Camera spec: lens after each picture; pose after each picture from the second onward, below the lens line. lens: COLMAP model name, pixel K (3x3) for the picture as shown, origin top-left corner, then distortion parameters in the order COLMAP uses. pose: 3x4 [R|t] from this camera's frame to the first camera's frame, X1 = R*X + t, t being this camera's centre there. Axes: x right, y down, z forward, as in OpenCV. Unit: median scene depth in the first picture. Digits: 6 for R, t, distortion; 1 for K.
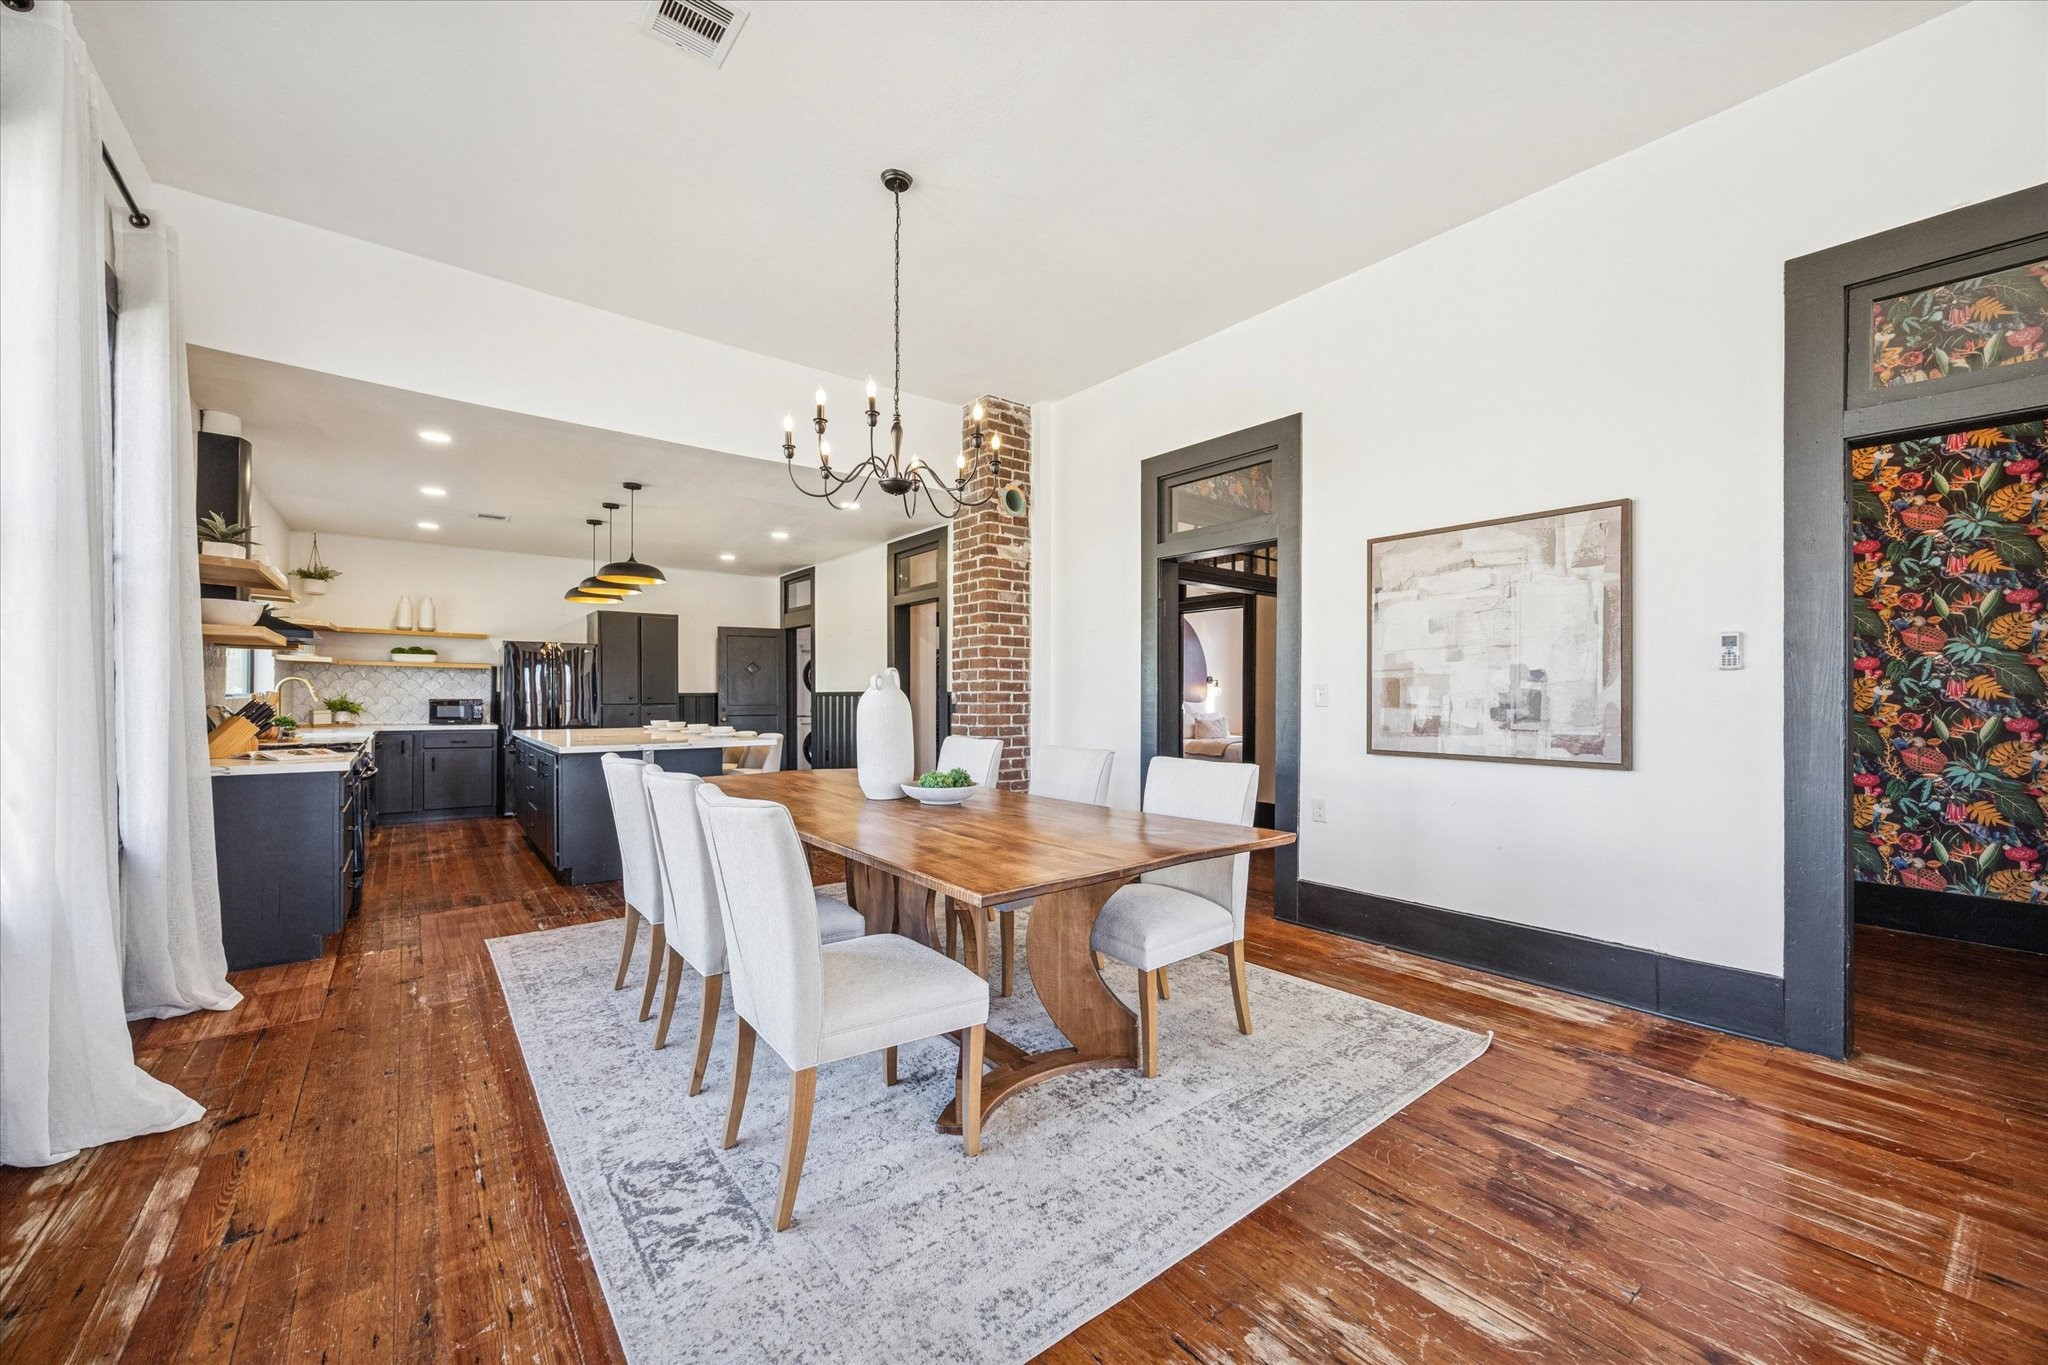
lens RADIAL K [[791.0, 0, 1020.5], [0, 791.0, 697.6], [0, 0, 1]] dist [0.000564, 0.000092]
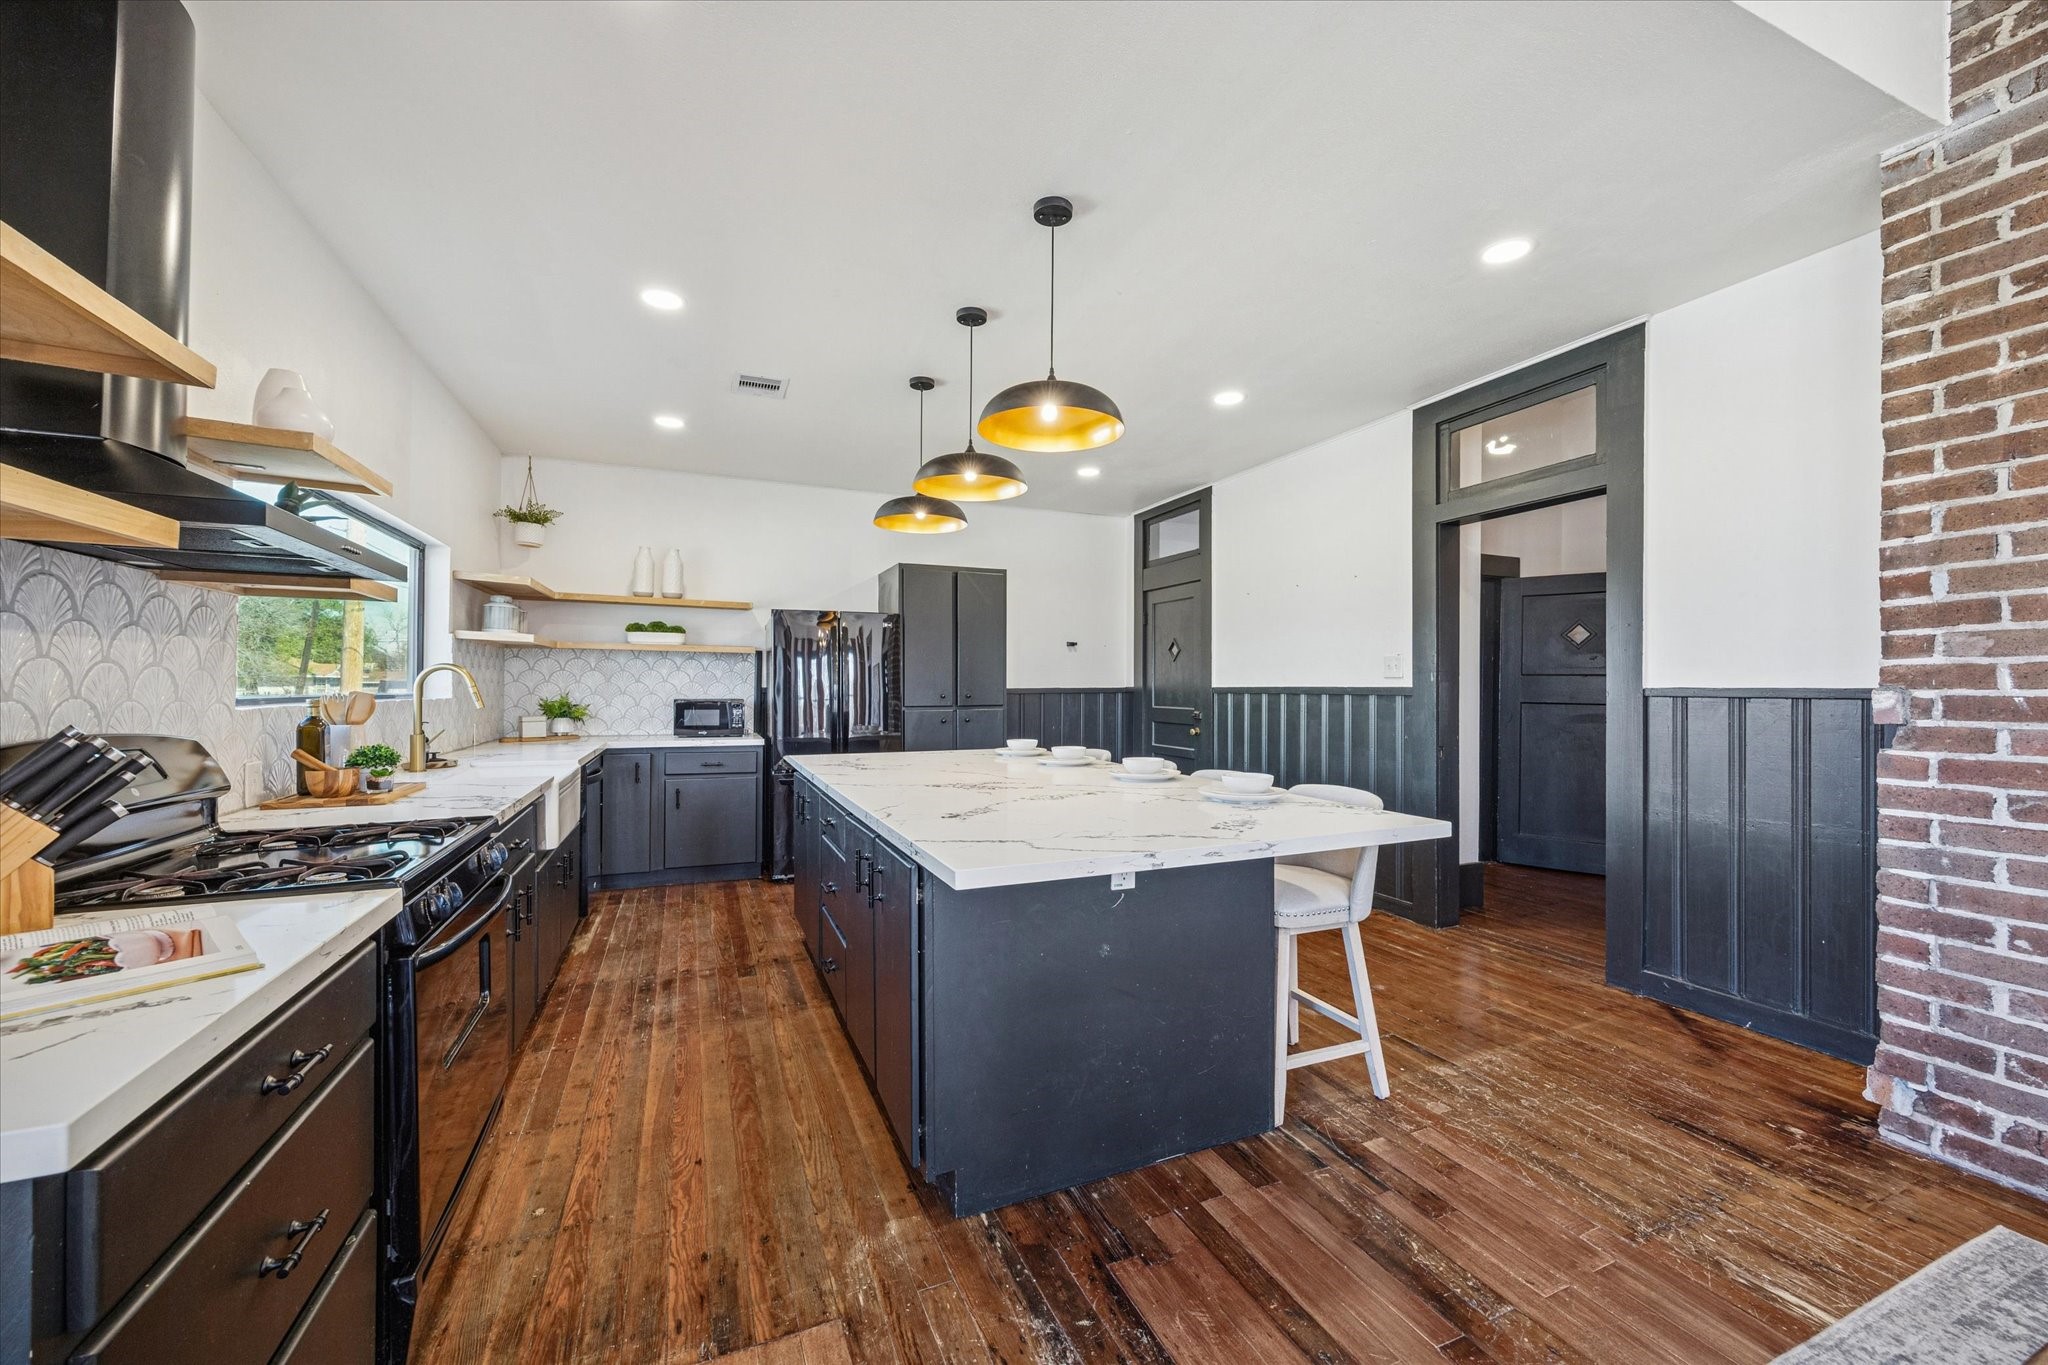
lens RADIAL K [[799.3, 0, 1025.5], [0, 799.3, 685.5], [0, 0, 1]] dist [-0.001514, -0.000056]
pose [[0.966738, -0.000746, -0.255766, -0.285003], [-0.001107, 0.999974, -0.007104, -0.005166], [0.255765, 0.007151, 0.966713, 0.419442]]
